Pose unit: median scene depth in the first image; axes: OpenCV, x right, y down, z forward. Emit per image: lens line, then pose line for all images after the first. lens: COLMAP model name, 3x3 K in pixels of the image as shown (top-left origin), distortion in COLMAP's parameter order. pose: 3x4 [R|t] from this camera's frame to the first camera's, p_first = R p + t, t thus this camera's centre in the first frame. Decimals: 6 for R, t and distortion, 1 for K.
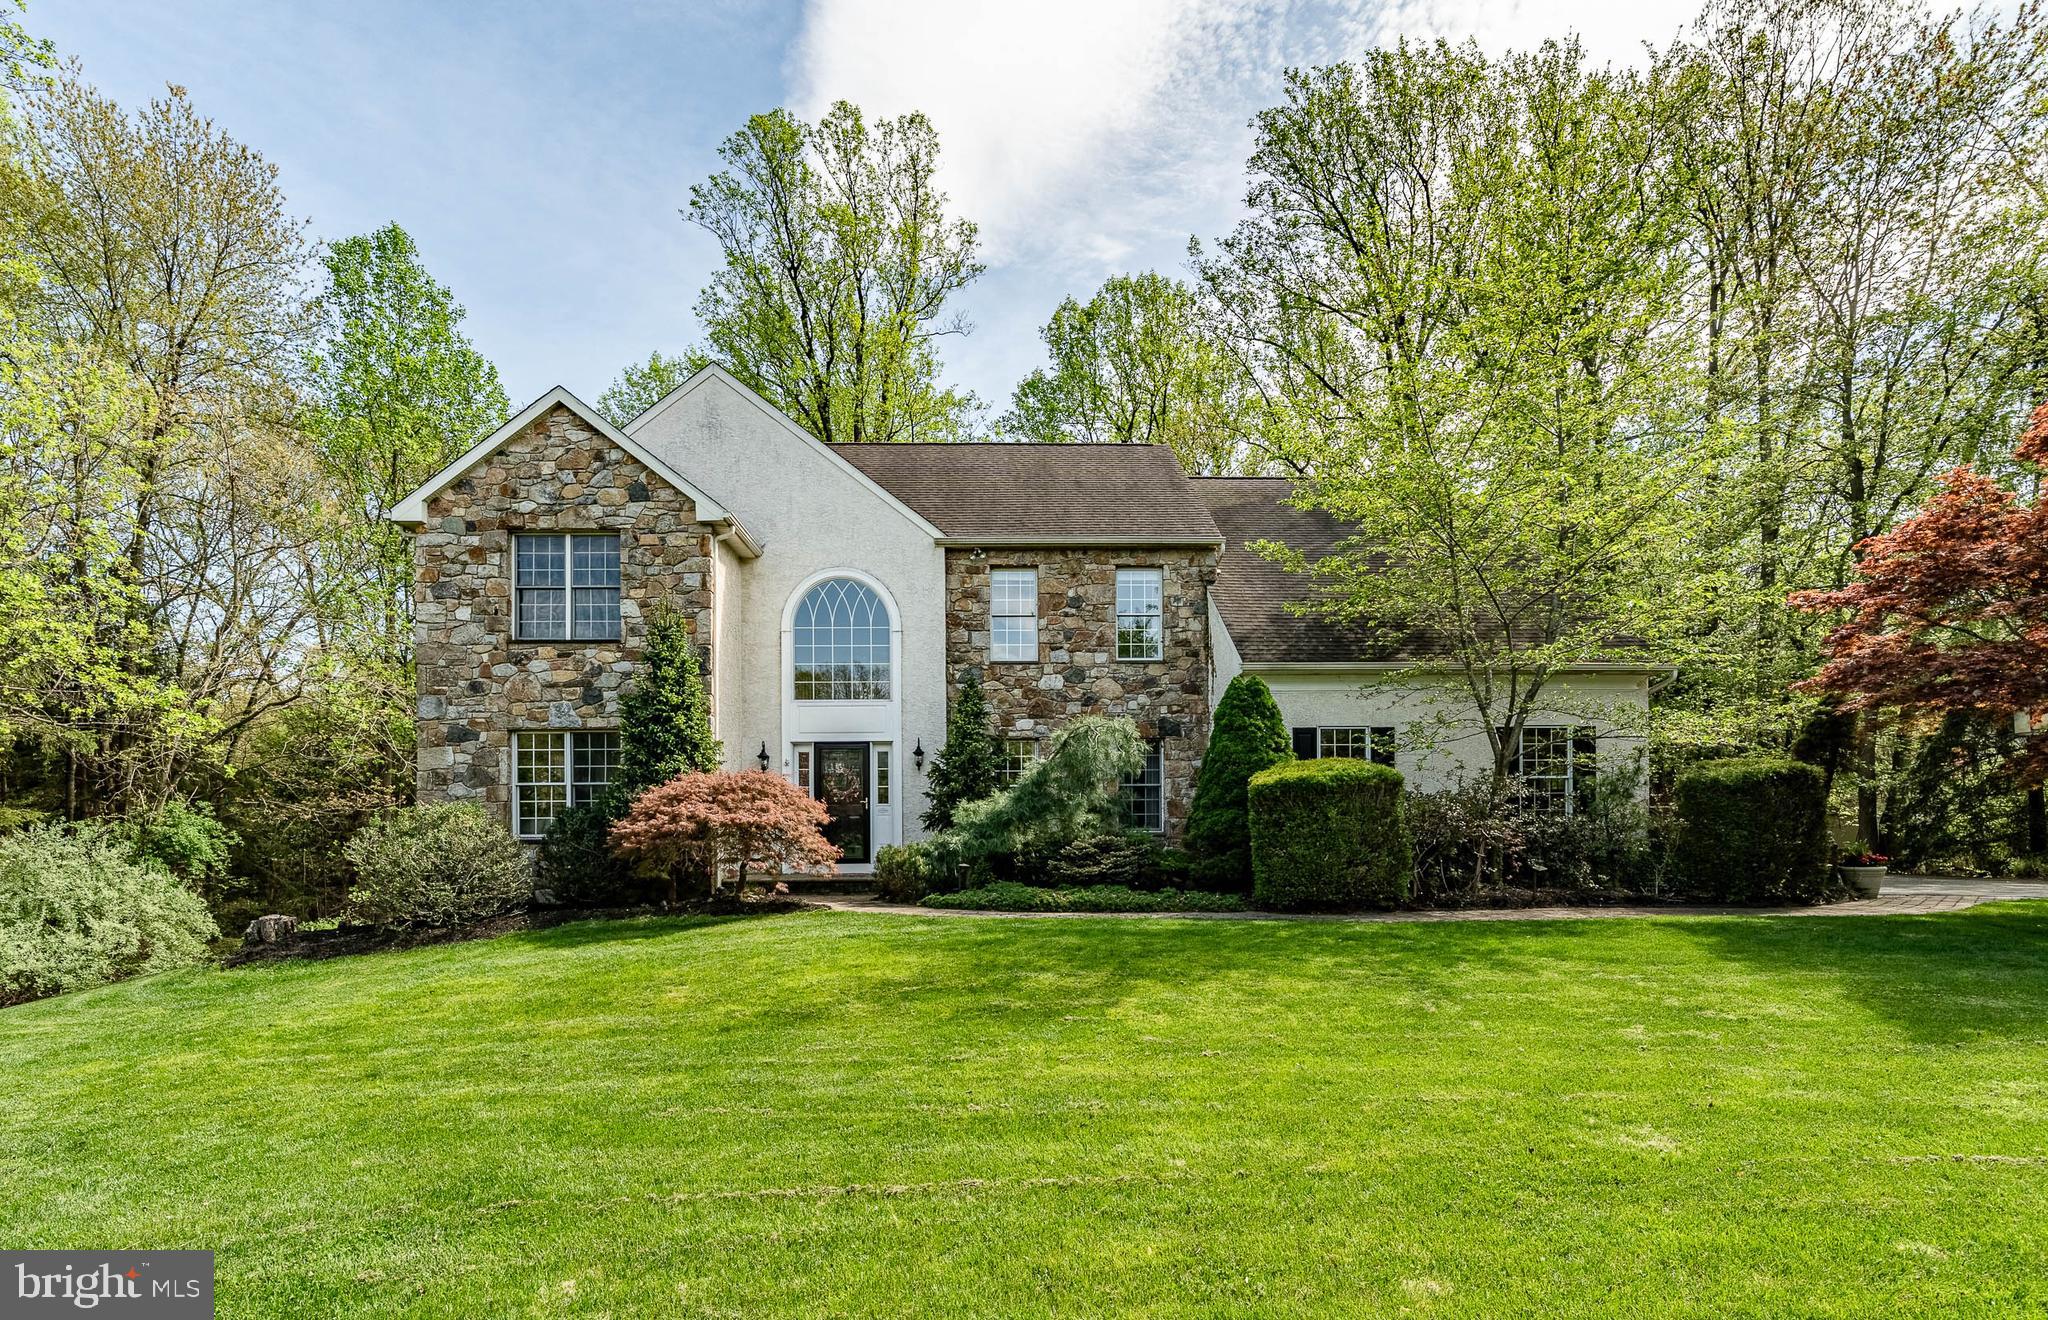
lens RADIAL K [[957.7, 0, 1020.4], [0, 957.7, 761.9], [0, 0, 1]] dist [-0.019550, -0.000114]
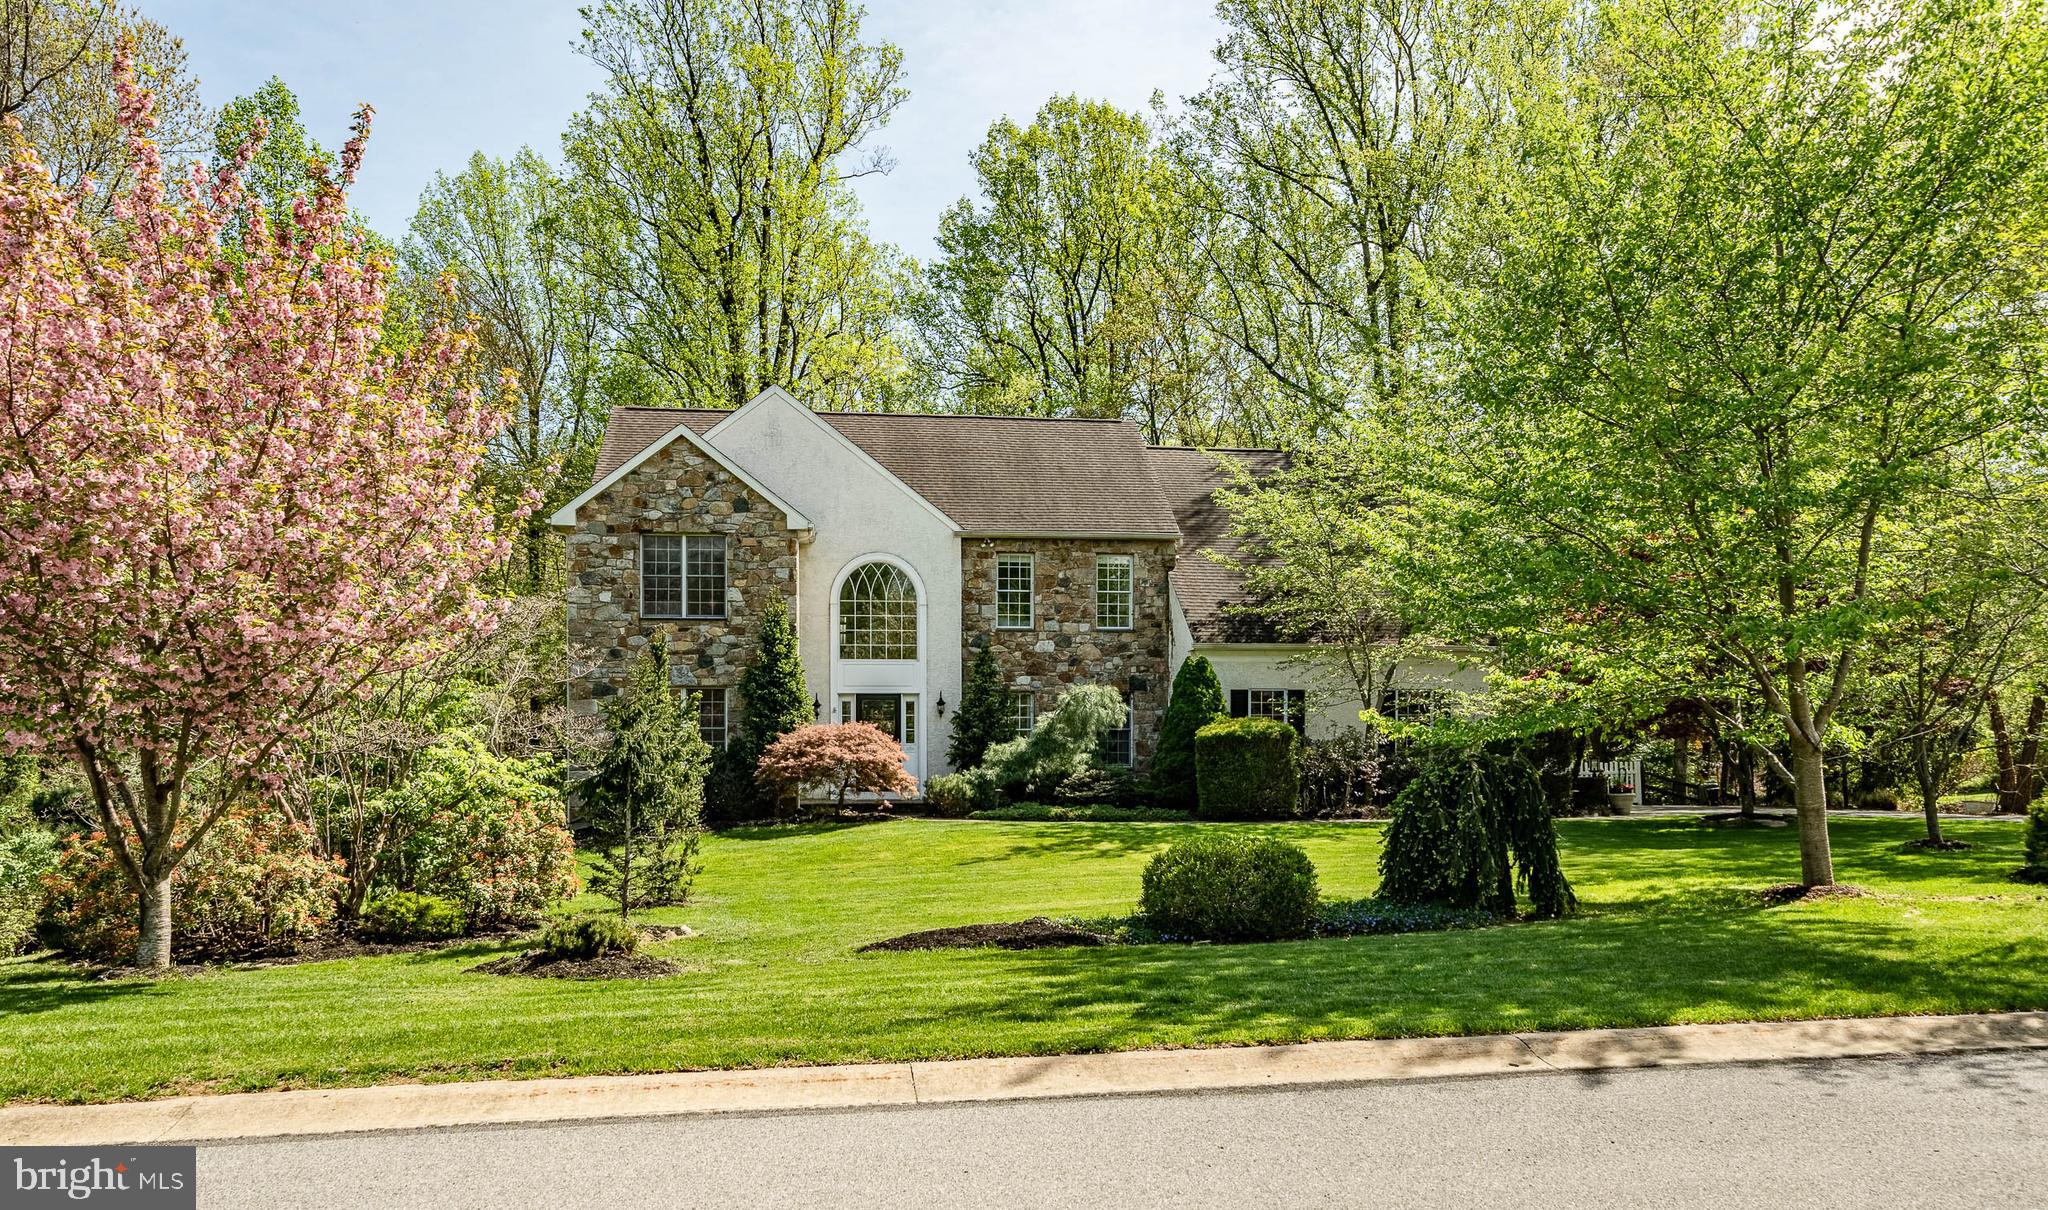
lens RADIAL K [[1345.7, 0, 1024.0], [0, 1345.7, 605.0], [0, 0, 1]] dist [-0.000005, -0.000543]
pose [[0.995948, 0.015331, 0.088614, -0.174626], [-0.011318, 0.998895, -0.045616, -0.065729], [-0.089216, 0.044429, 0.995021, -0.864514]]
